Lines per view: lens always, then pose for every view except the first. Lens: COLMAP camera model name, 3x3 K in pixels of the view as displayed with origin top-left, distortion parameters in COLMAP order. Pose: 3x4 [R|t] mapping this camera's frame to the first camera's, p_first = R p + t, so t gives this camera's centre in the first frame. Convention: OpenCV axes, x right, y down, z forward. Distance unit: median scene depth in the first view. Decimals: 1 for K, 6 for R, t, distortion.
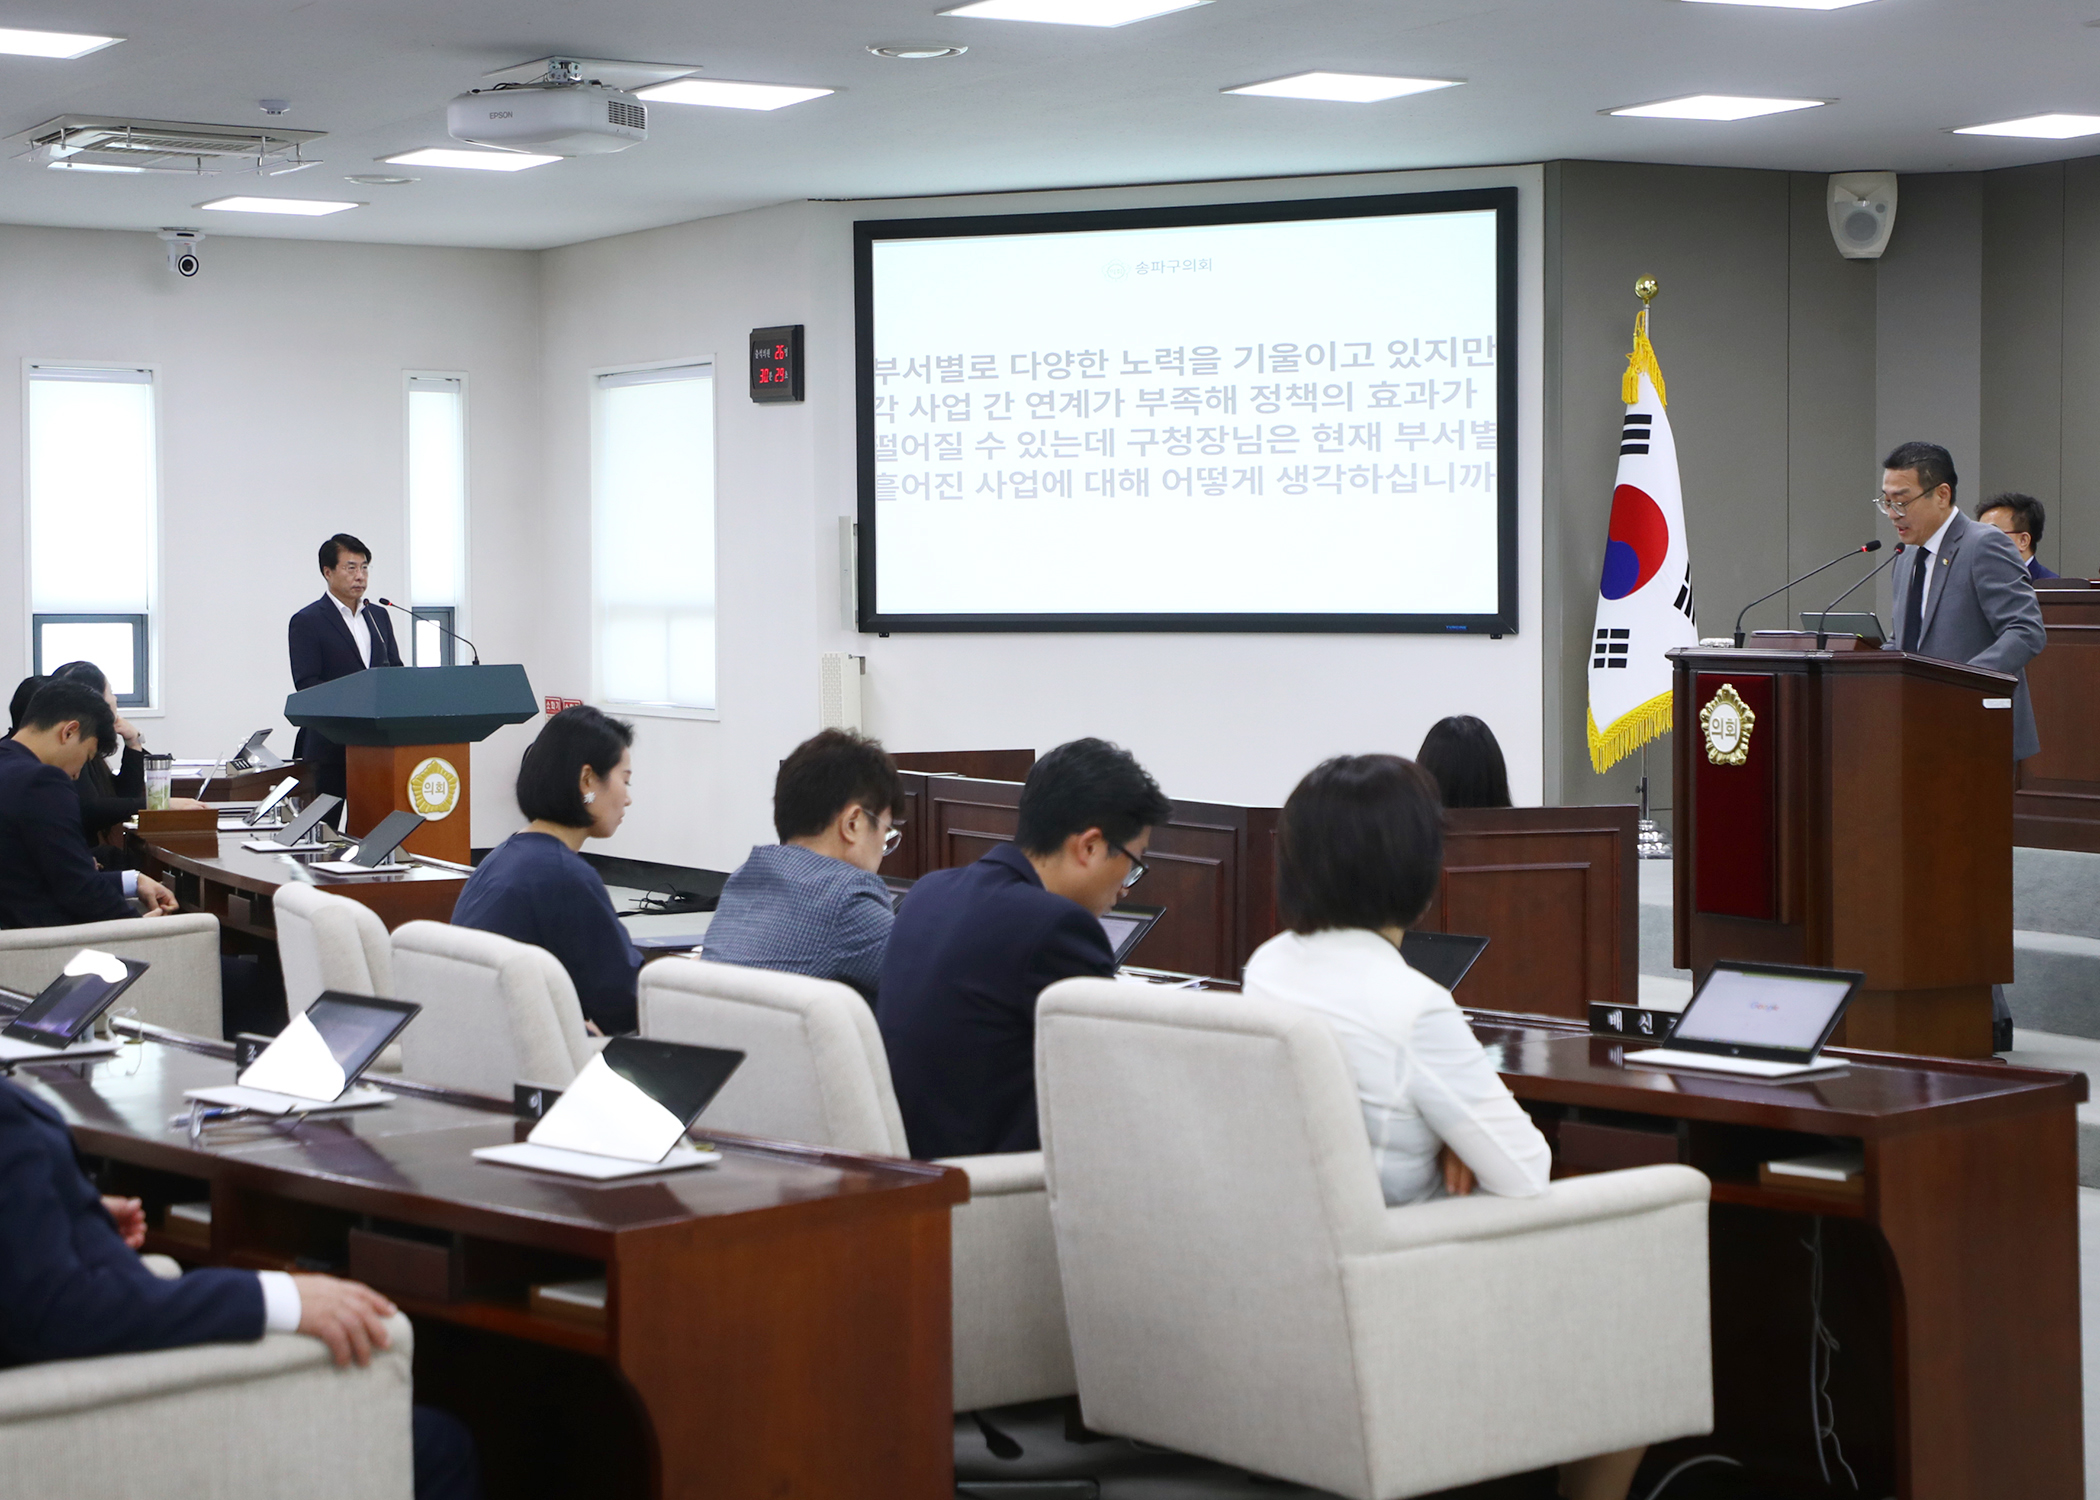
lens RADIAL K [[3996.3, 0, 1105.9], [0, 3996.3, 686.8], [0, 0, 1]] dist [0.248697, 0.147076]
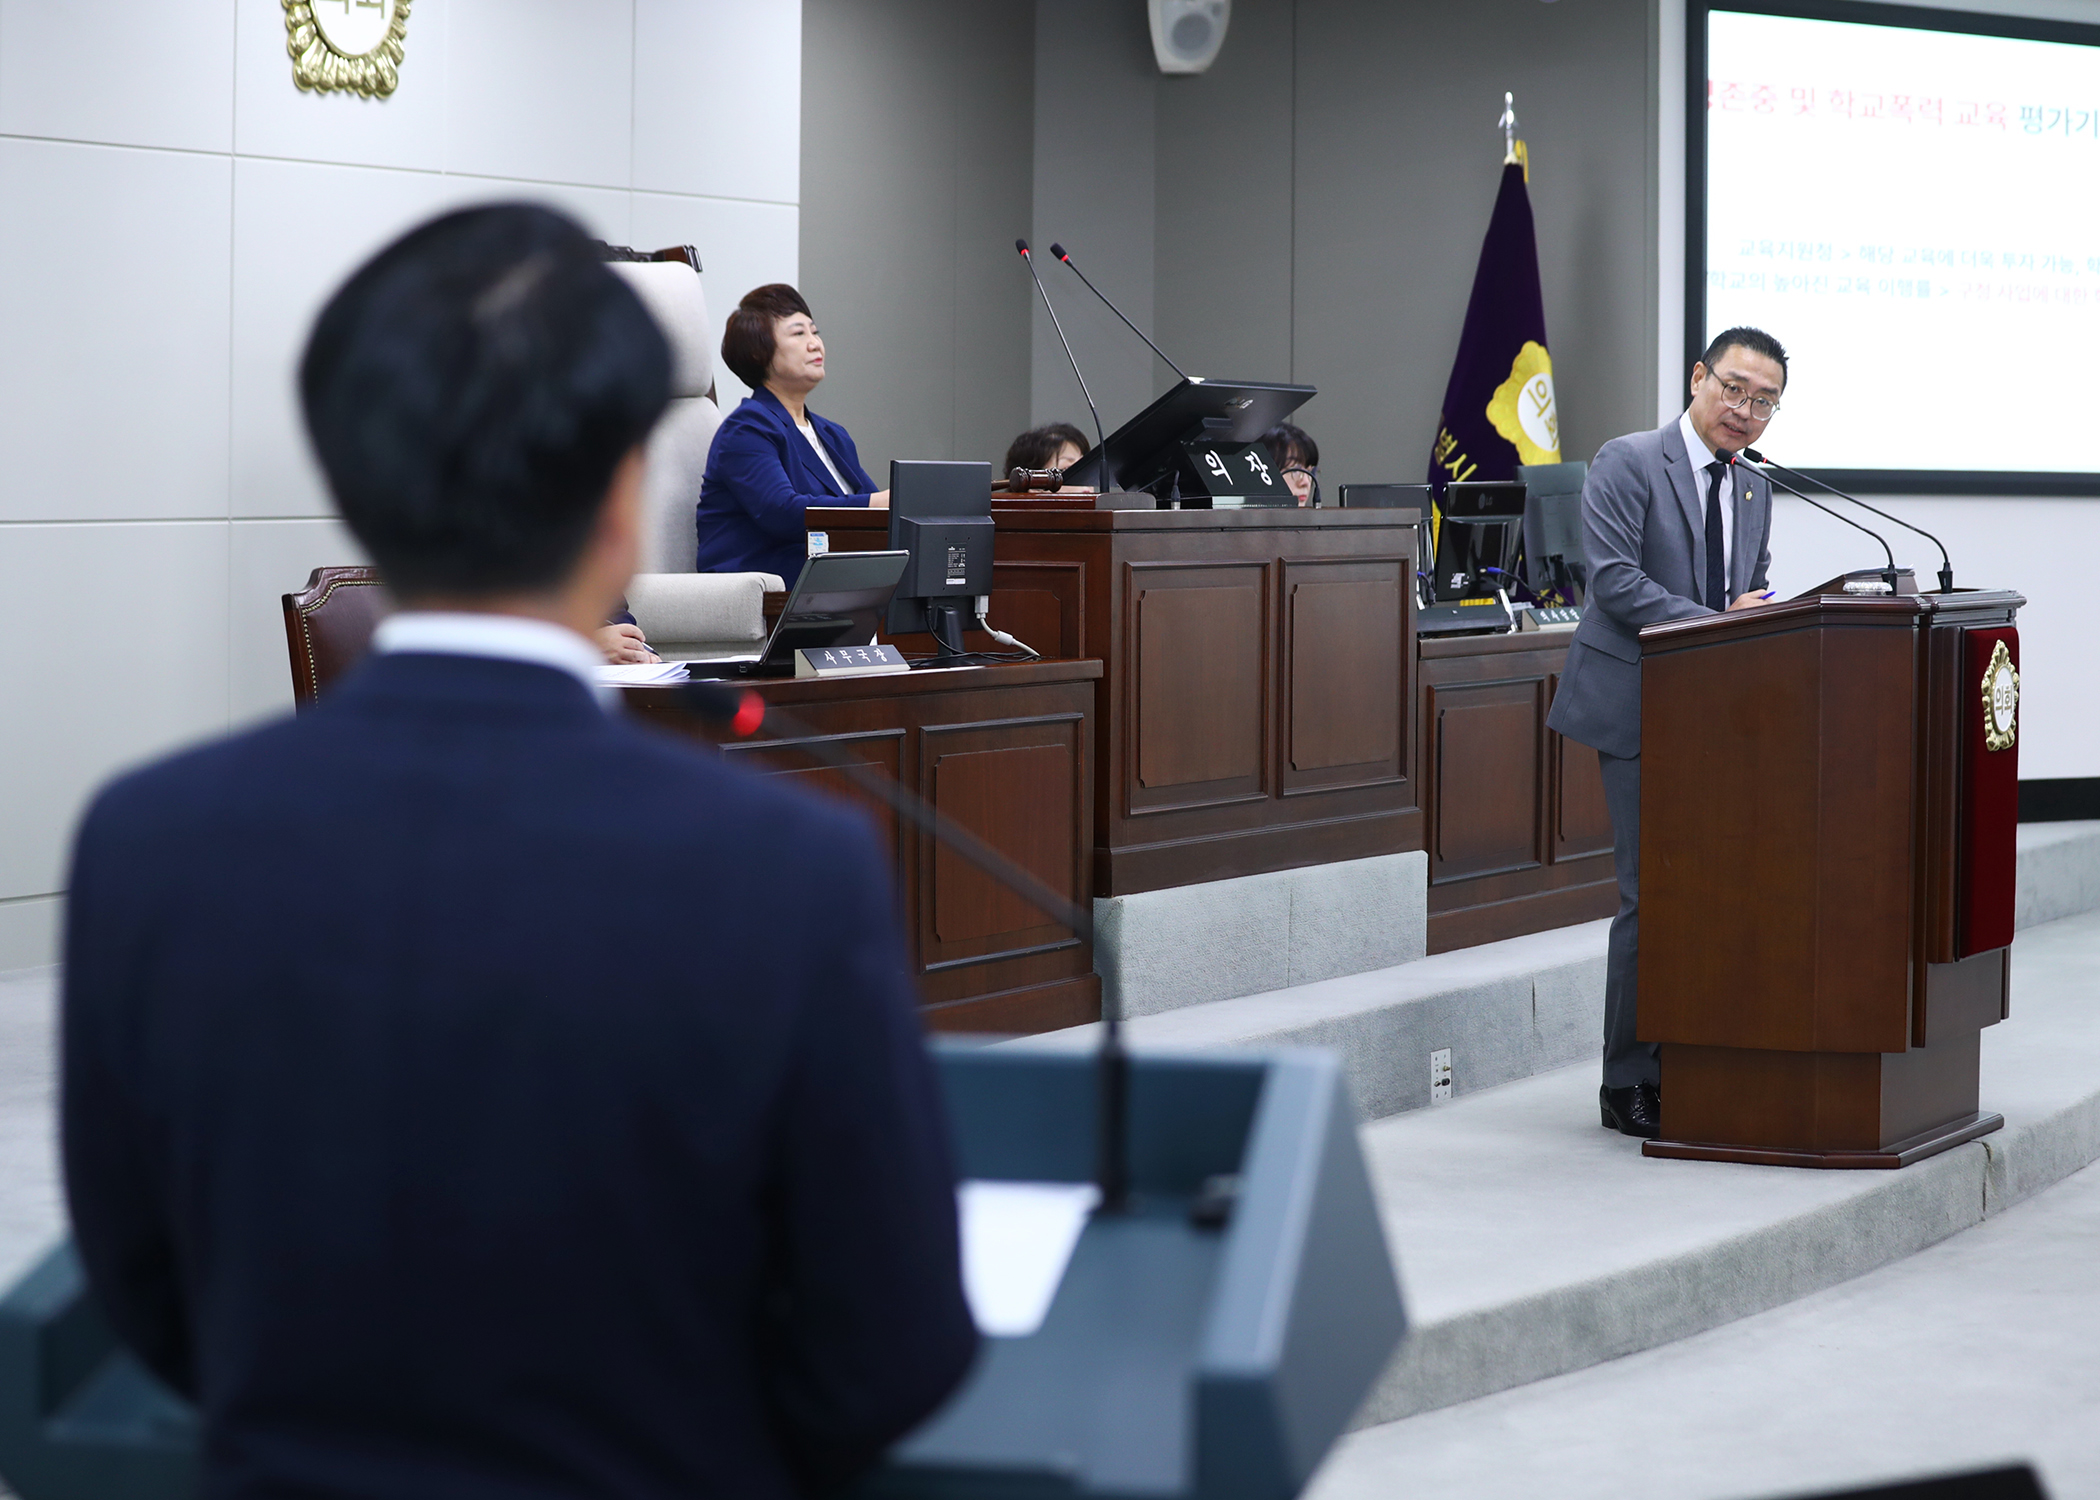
lens RADIAL K [[4772.2, 0, 1152.7], [0, 4772.2, 825.9], [0, 0, 1]] dist [-0.328324, 0.127138]
pose [[-0.551601, -0.061624, 0.831829, -0.340927], [0.019259, 0.996060, 0.086561, -0.031598], [-0.833886, 0.063767, -0.548241, 1.139632]]
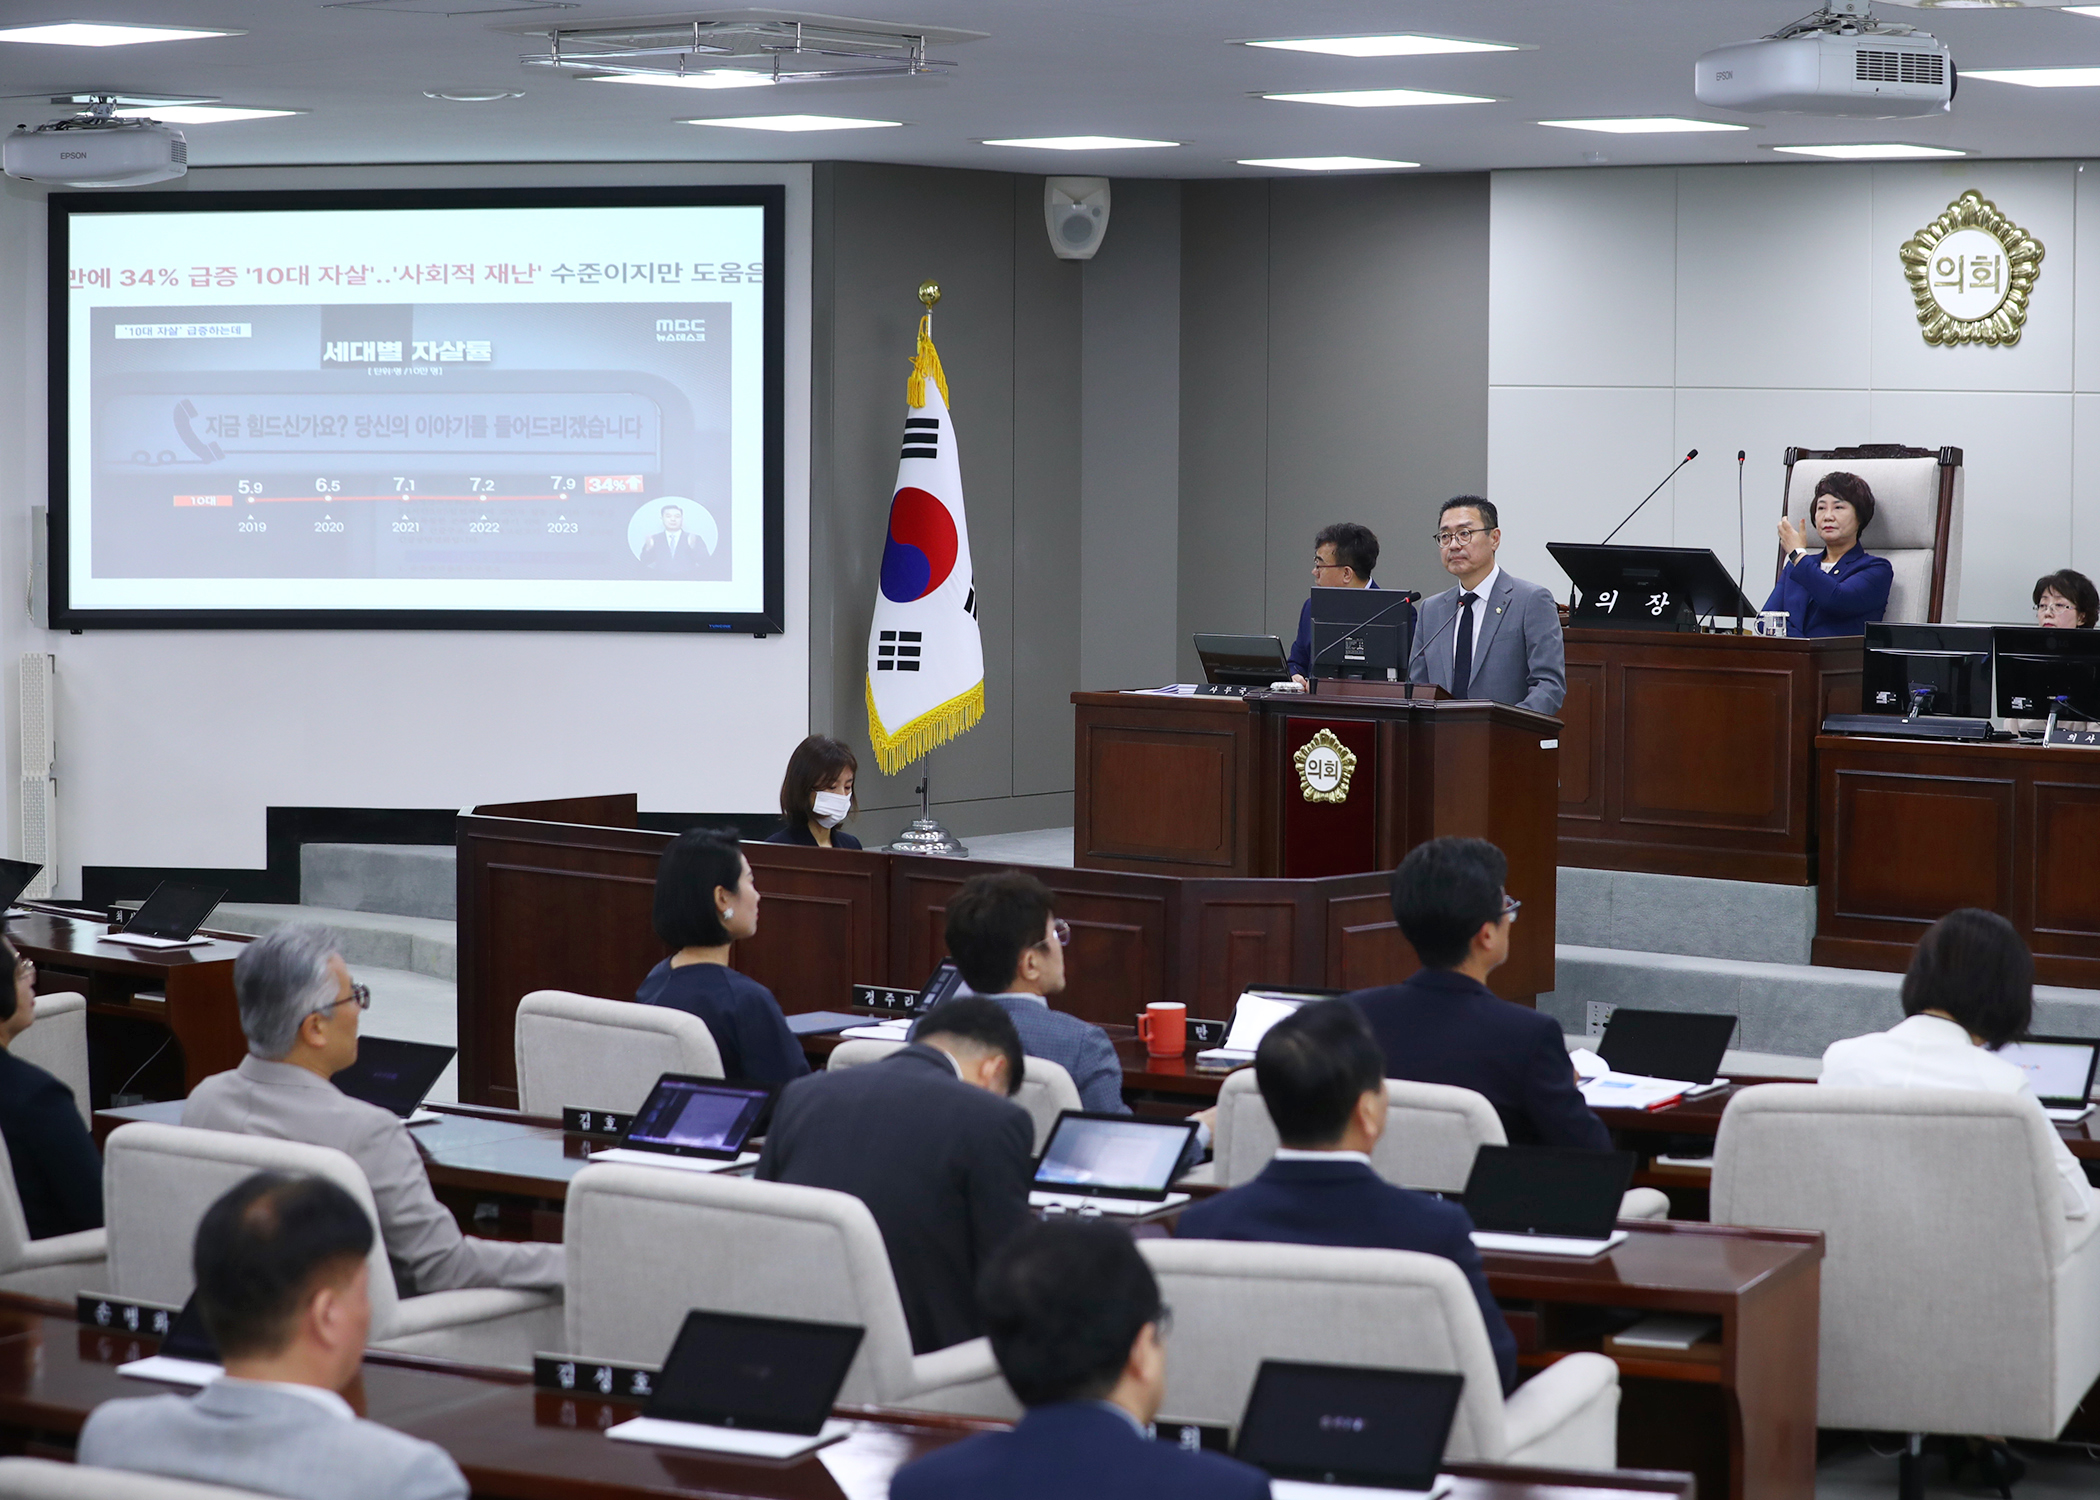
lens RADIAL K [[4772.2, 0, 1152.7], [0, 4772.2, 825.9], [0, 0, 1]] dist [-0.328324, 0.127138]
pose [[0.921074, -0.022200, 0.388755, -0.278087], [-0.000758, 0.998269, 0.058802, -0.035794], [-0.389388, -0.054455, 0.919463, -0.121804]]
